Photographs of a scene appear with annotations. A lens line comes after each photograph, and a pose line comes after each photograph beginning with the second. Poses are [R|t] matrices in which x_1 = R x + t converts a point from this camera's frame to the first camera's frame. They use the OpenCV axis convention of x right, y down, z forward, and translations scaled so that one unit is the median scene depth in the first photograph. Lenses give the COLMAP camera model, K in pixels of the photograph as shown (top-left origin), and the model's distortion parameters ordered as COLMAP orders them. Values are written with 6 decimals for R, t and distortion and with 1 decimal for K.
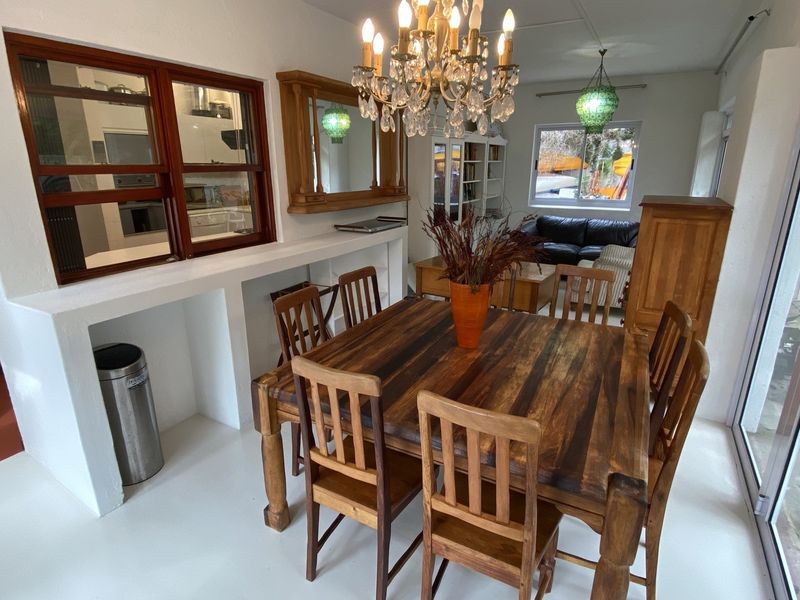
lens RADIAL K [[441.9, 0, 400.0], [0, 441.9, 300.0], [0, 0, 1]] dist [0.053127, -0.053099]
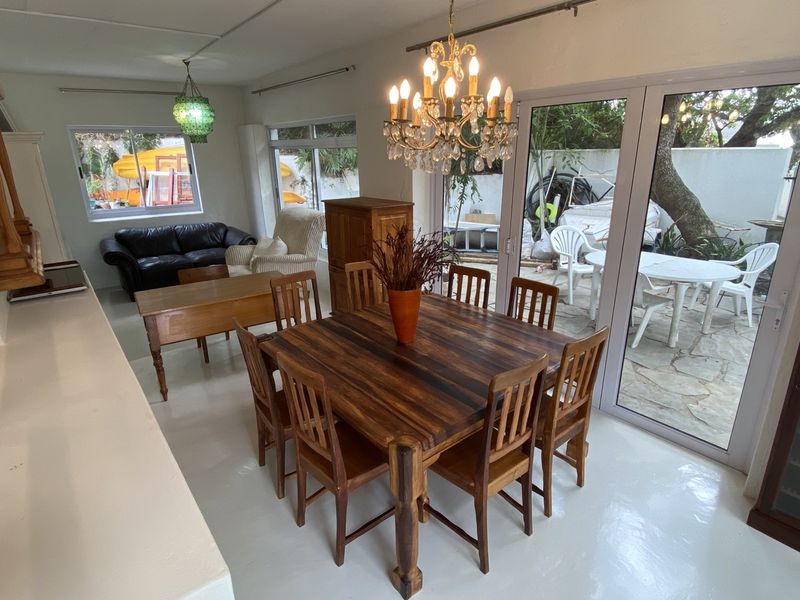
lens RADIAL K [[441.9, 0, 400.0], [0, 441.9, 300.0], [0, 0, 1]] dist [0.053127, -0.053099]
pose [[0.385878, -0.297986, 0.873100, -0.394784], [0.286173, 0.938377, 0.193787, -0.106925], [-0.877042, 0.175080, 0.447374, 0.217289]]
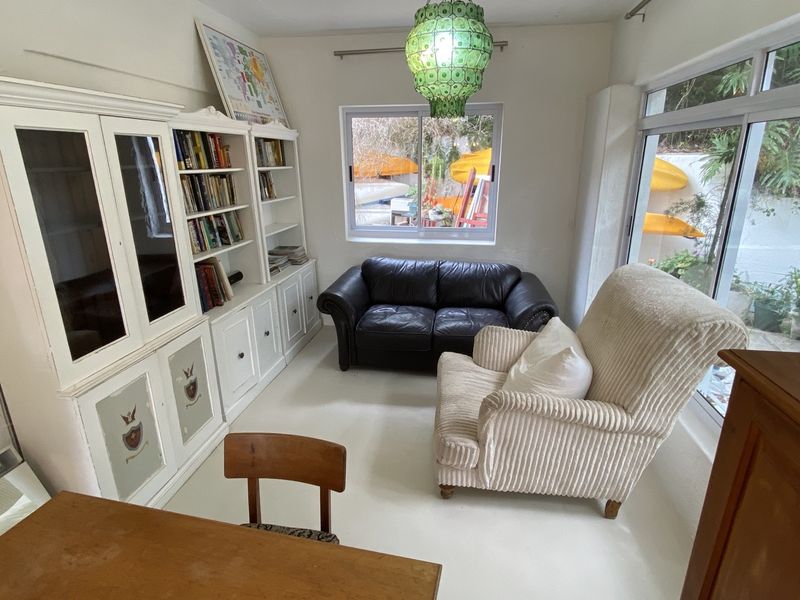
lens RADIAL K [[441.9, 0, 400.0], [0, 441.9, 300.0], [0, 0, 1]] dist [0.053127, -0.053099]
pose [[0.936868, -0.108896, 0.332295, 0.220589], [0.106742, 0.993978, 0.024789, -0.206434], [-0.332993, 0.012246, 0.942850, 0.604030]]
